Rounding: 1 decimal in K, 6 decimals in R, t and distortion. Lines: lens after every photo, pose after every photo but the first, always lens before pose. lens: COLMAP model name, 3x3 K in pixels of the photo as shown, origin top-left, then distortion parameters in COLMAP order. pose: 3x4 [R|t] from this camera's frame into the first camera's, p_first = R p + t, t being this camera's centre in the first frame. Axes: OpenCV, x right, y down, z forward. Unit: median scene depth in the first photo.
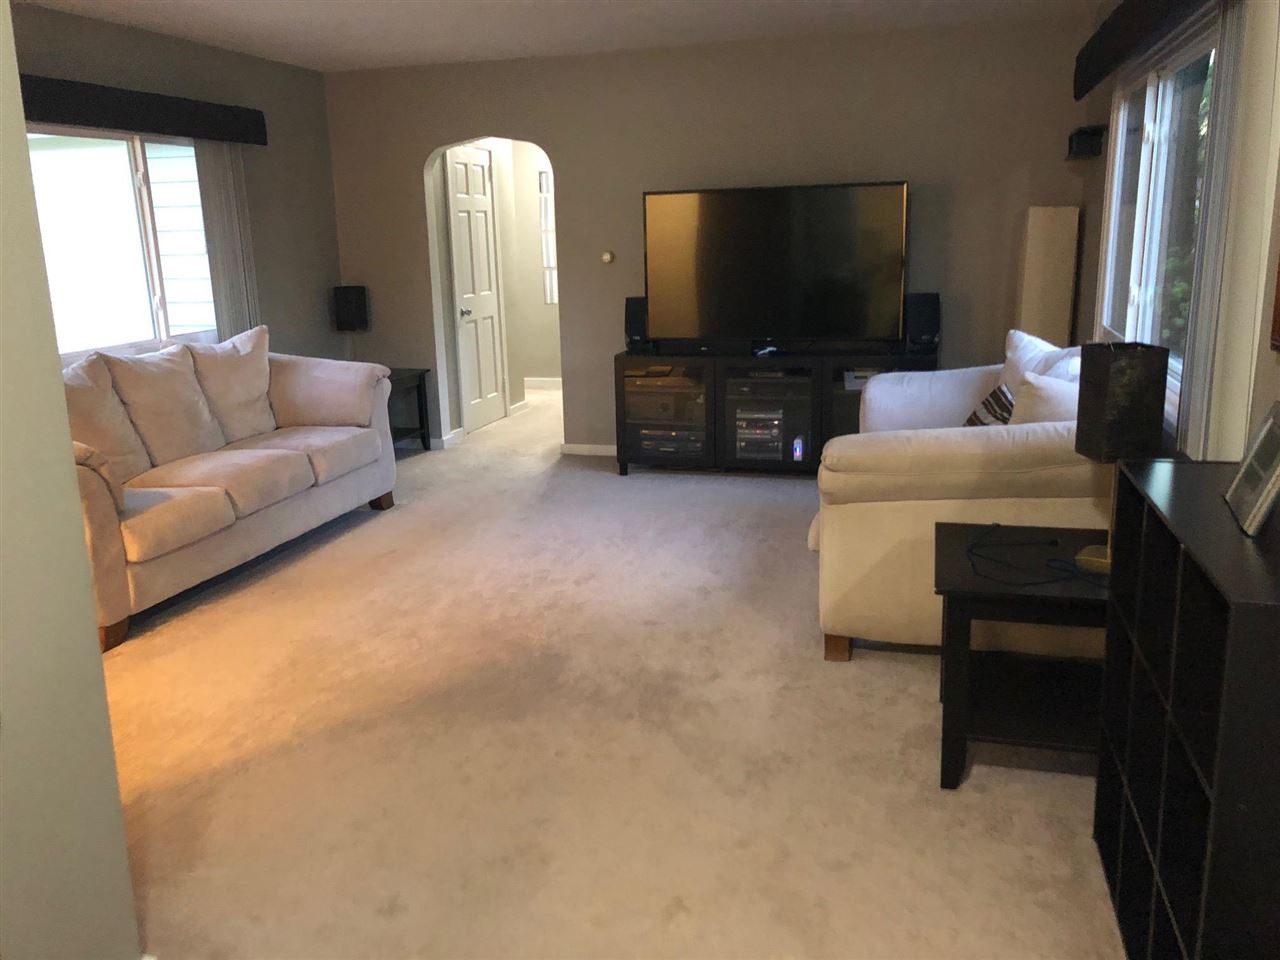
lens RADIAL K [[1050.3, 0, 640.0], [0, 1050.3, 480.0], [0, 0, 1]] dist [0.126070, 0.000760]
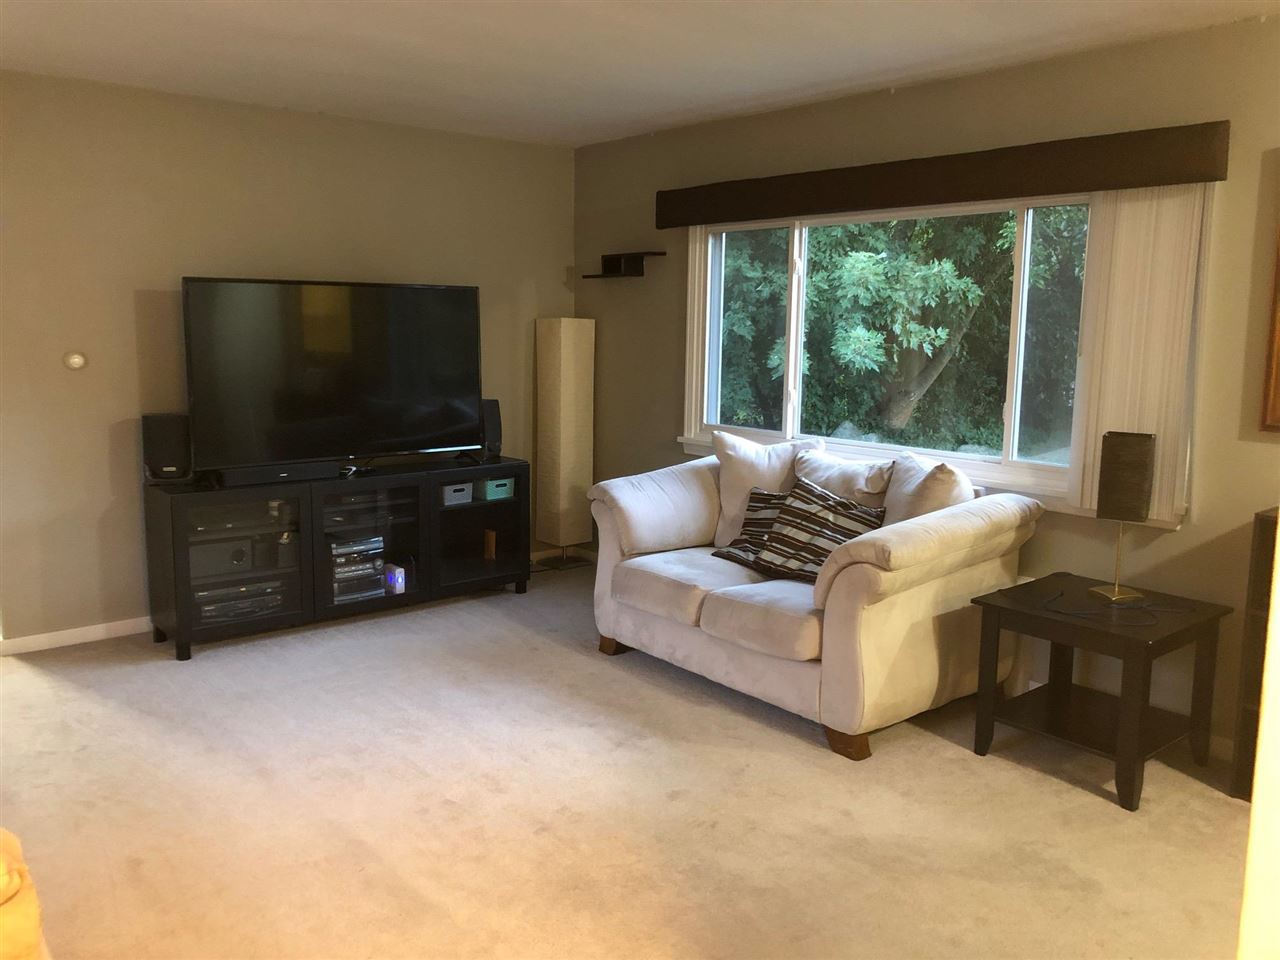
lens RADIAL K [[1055.8, 0, 640.0], [0, 1055.8, 480.0], [0, 0, 1]] dist [0.045594, 0.003878]
pose [[0.565443, -0.096599, 0.819111, -0.533698], [0.168006, 0.985786, 0.000278, -0.092626], [-0.807495, 0.137458, 0.573635, 0.399057]]
